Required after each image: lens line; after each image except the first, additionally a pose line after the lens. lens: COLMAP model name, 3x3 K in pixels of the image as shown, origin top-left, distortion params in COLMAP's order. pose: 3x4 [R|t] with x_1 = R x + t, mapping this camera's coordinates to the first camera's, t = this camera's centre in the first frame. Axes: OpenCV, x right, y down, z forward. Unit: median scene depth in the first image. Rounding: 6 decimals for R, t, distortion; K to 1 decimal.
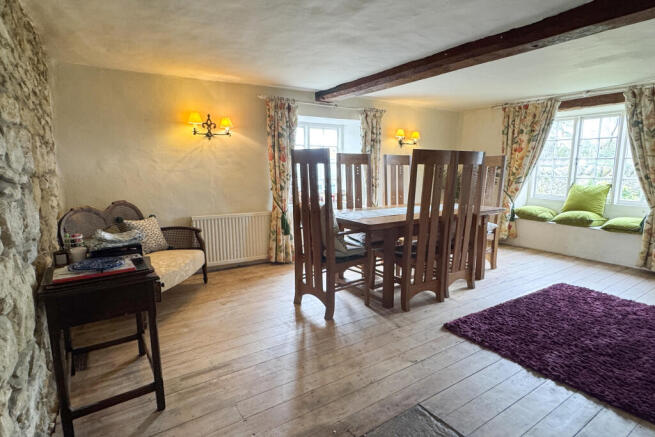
lens RADIAL K [[345.7, 0, 327.5], [0, 345.7, 218.5], [0, 0, 1]] dist [-0.002007, -0.000368]
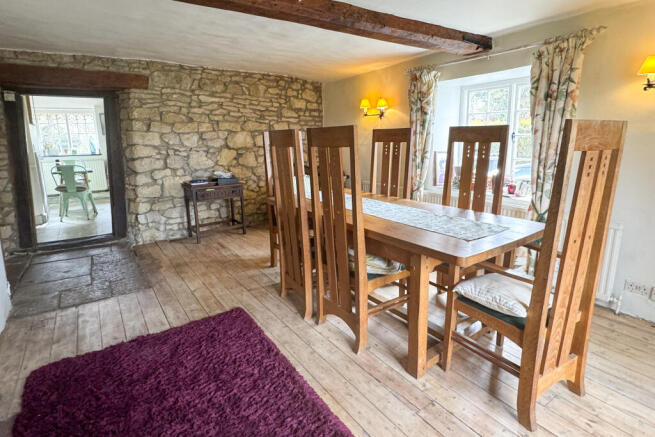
lens RADIAL K [[345.7, 0, 327.5], [0, 345.7, 218.5], [0, 0, 1]] dist [-0.002007, -0.000368]
pose [[0.019229, 0.221069, -0.975069, 0.853539], [-0.143404, 0.965775, 0.216134, -0.129344], [0.989477, 0.135672, 0.050273, 0.790790]]
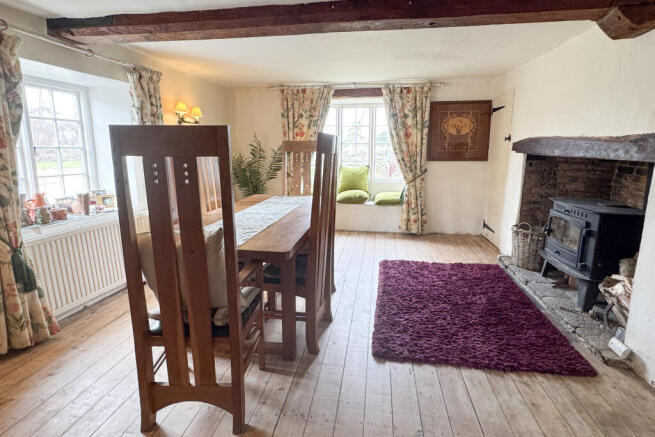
lens RADIAL K [[344.5, 0, 323.1], [0, 344.5, 207.8], [0, 0, 1]] dist [0.000563, -0.000177]
pose [[0.677694, -0.128941, 0.723951, -0.190970], [0.111468, 0.991143, 0.072185, -0.068392], [-0.726846, 0.031778, 0.686065, 0.359190]]
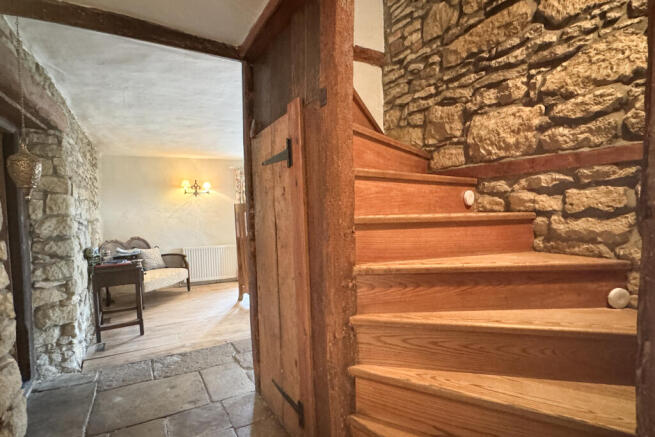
lens RADIAL K [[350.5, 0, 326.0], [0, 350.5, 232.3], [0, 0, 1]] dist [-0.002075, -0.000298]
pose [[0.995982, -0.014193, -0.088423, 0.347567], [0.006663, 0.996369, -0.084880, 0.059013], [0.089307, 0.083950, 0.992460, -0.440567]]
